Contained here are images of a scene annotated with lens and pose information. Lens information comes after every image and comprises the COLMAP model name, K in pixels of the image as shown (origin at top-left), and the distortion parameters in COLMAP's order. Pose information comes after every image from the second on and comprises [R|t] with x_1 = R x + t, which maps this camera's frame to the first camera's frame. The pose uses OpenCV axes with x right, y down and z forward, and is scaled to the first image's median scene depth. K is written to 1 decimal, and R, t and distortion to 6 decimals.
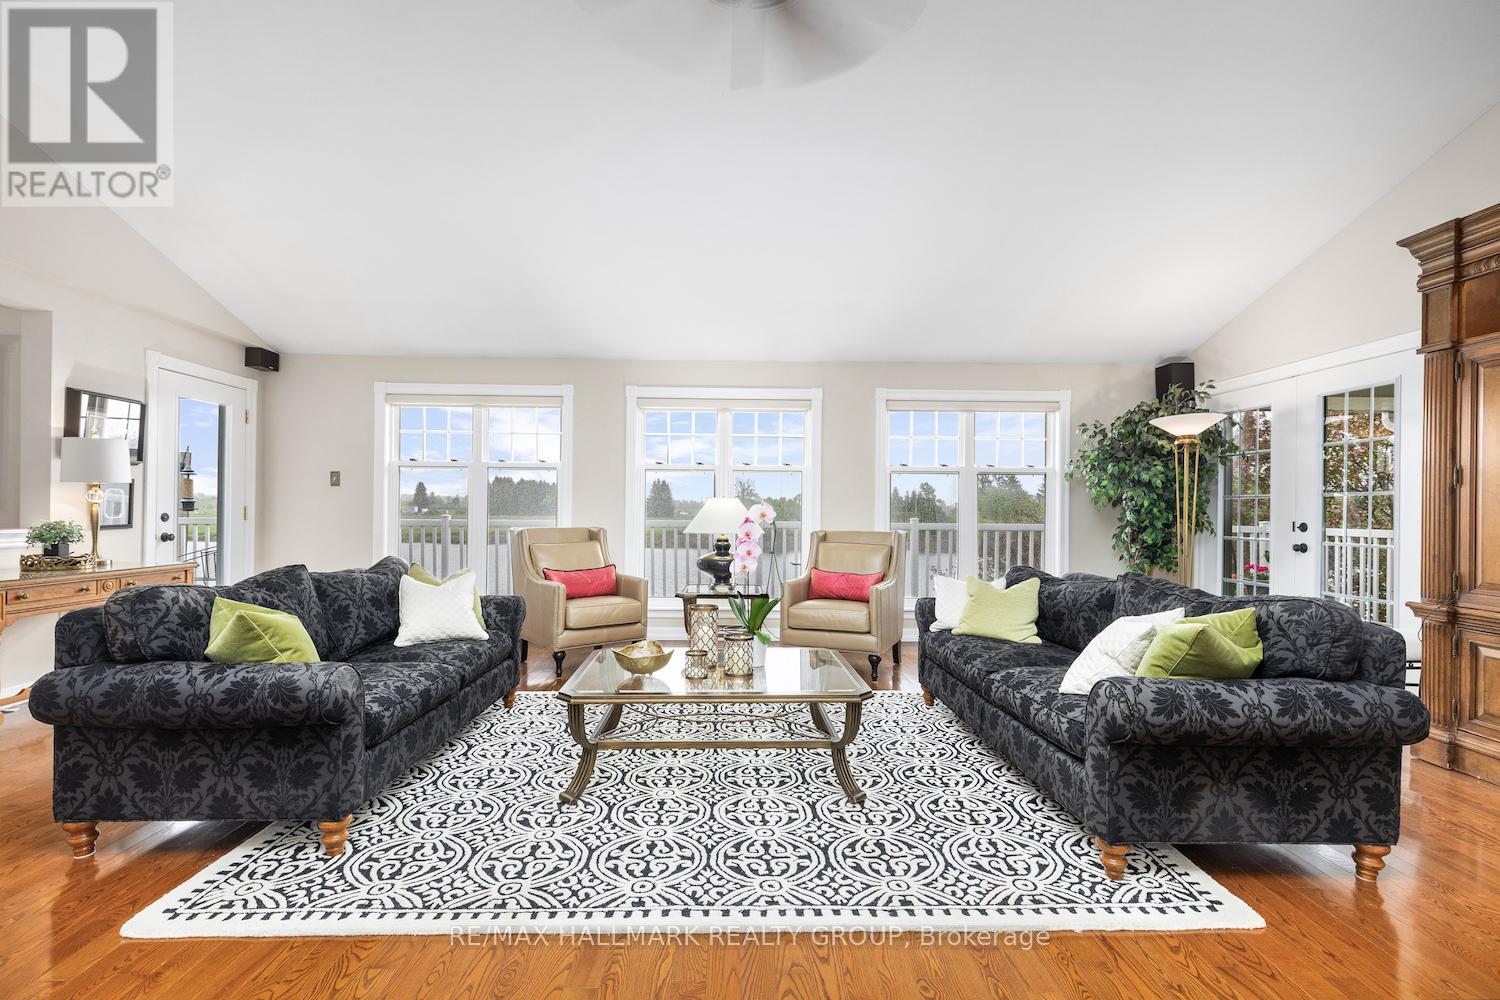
lens RADIAL K [[677.8, 0, 748.8], [0, 677.8, 511.2], [0, 0, 1]] dist [0.005713, 0.000305]
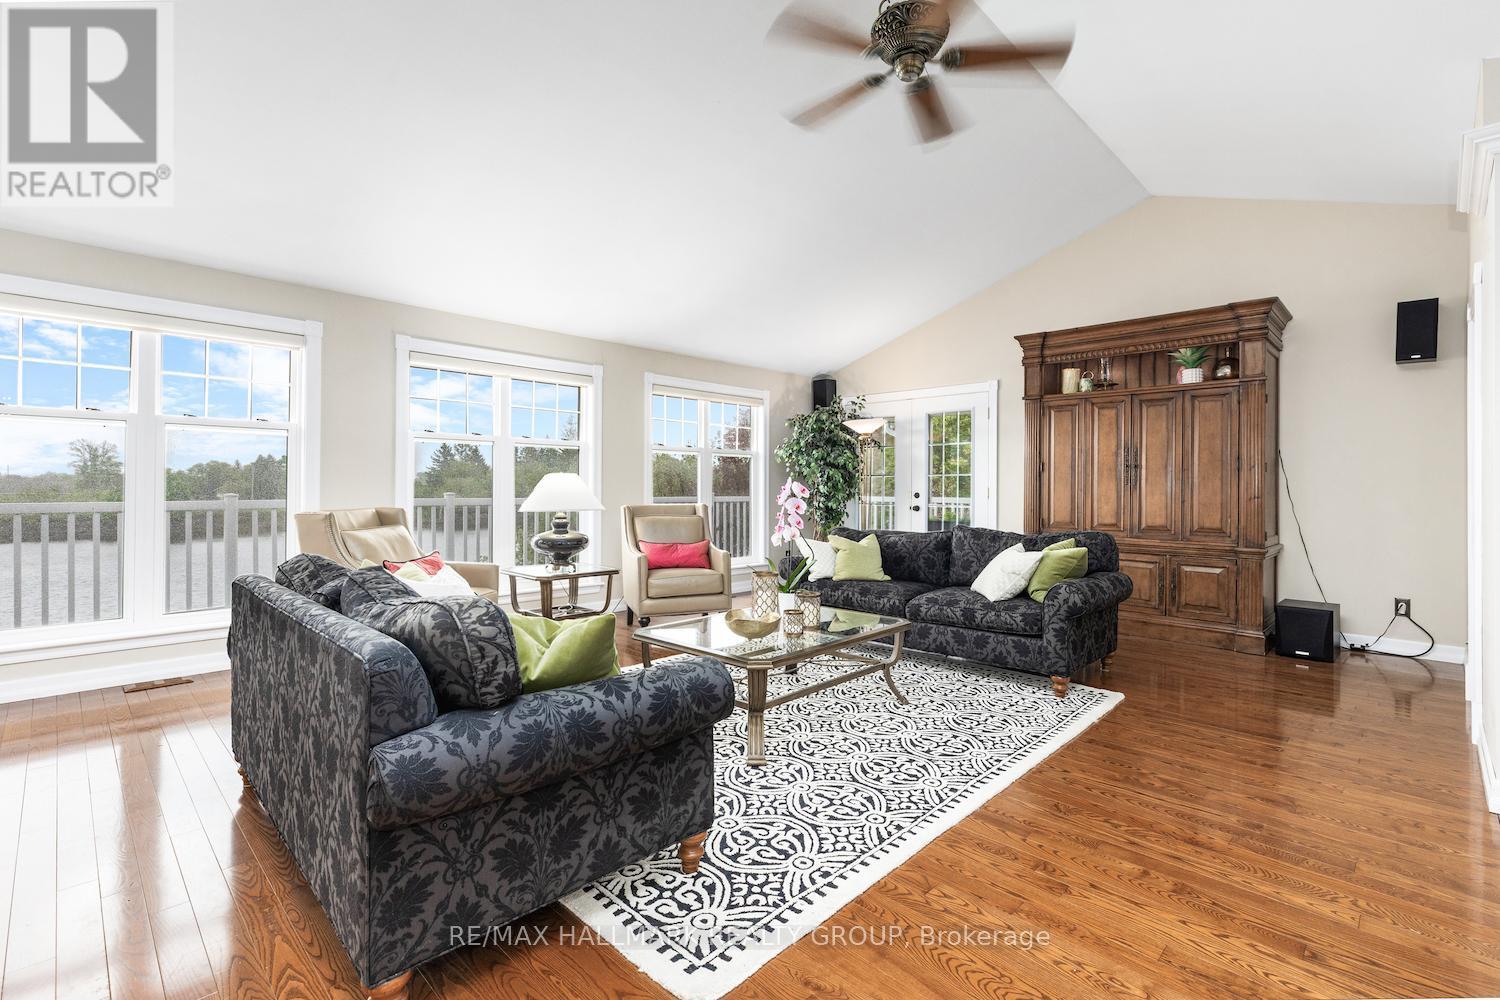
lens RADIAL K [[673.4, 0, 758.2], [0, 673.4, 485.5], [0, 0, 1]] dist [0.005492, 0.000195]
pose [[0.713094, -0.003327, 0.701061, -1.149667], [0.003008, 0.999994, 0.001686, -0.006919], [-0.701062, 0.000907, 0.713099, 0.294911]]
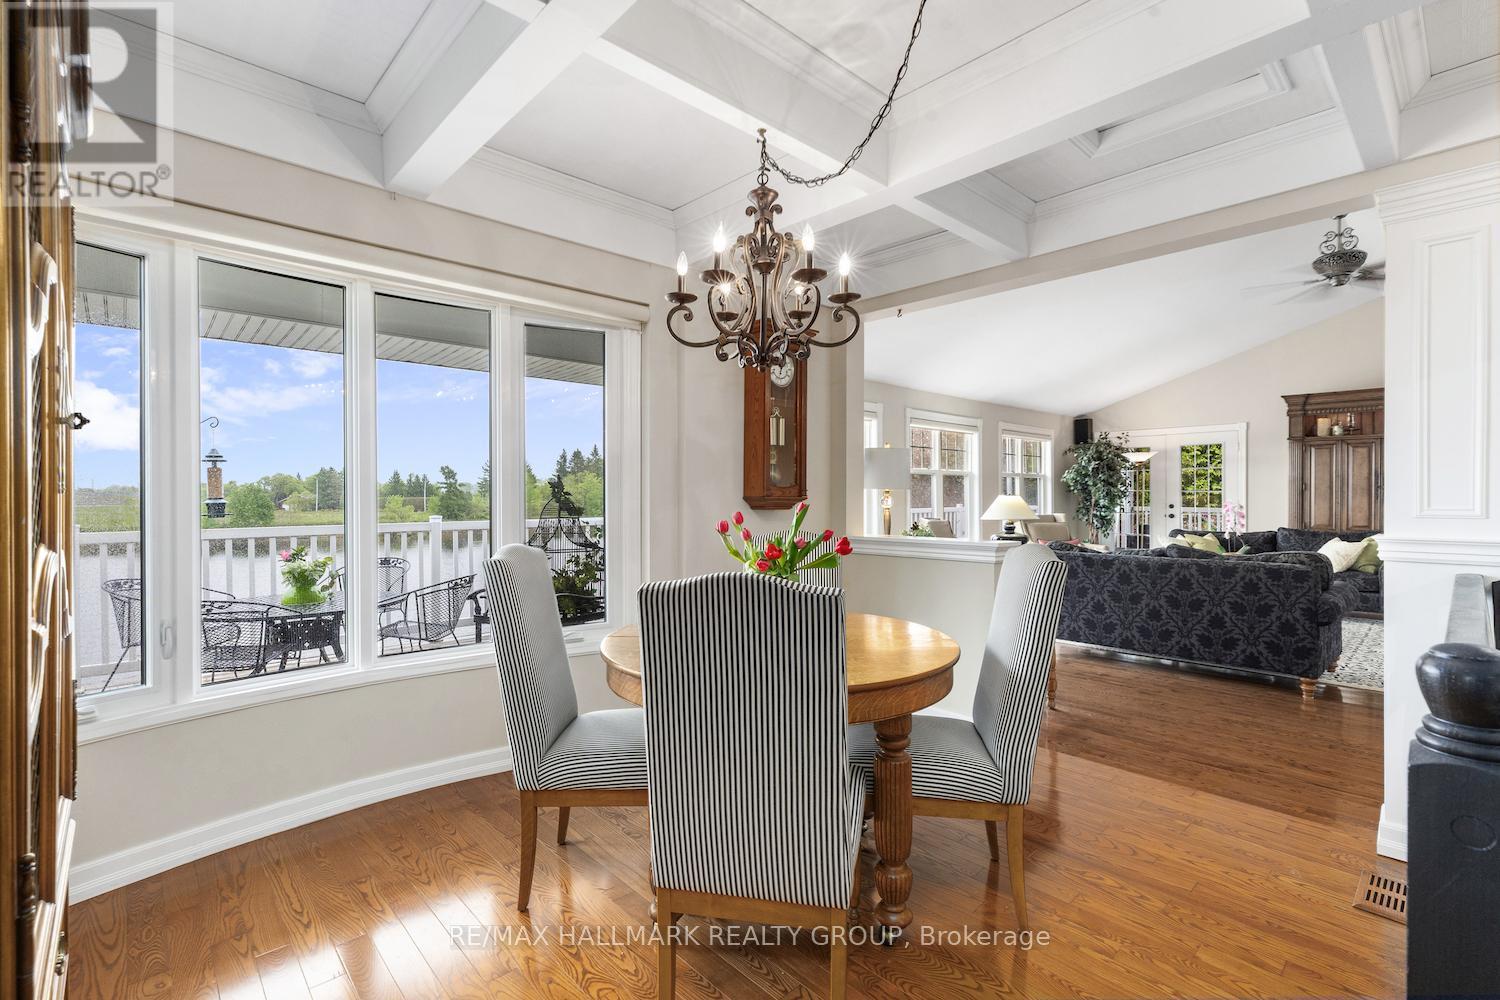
lens RADIAL K [[678.3, 0, 750.0], [0, 678.3, 500.0], [0, 0, 1]] dist [-0.000219, -0.000091]
pose [[0.743896, -0.014551, 0.668137, -3.343580], [0.009816, 0.999893, 0.010847, -0.067717], [-0.668223, -0.001510, 0.743959, 0.627016]]
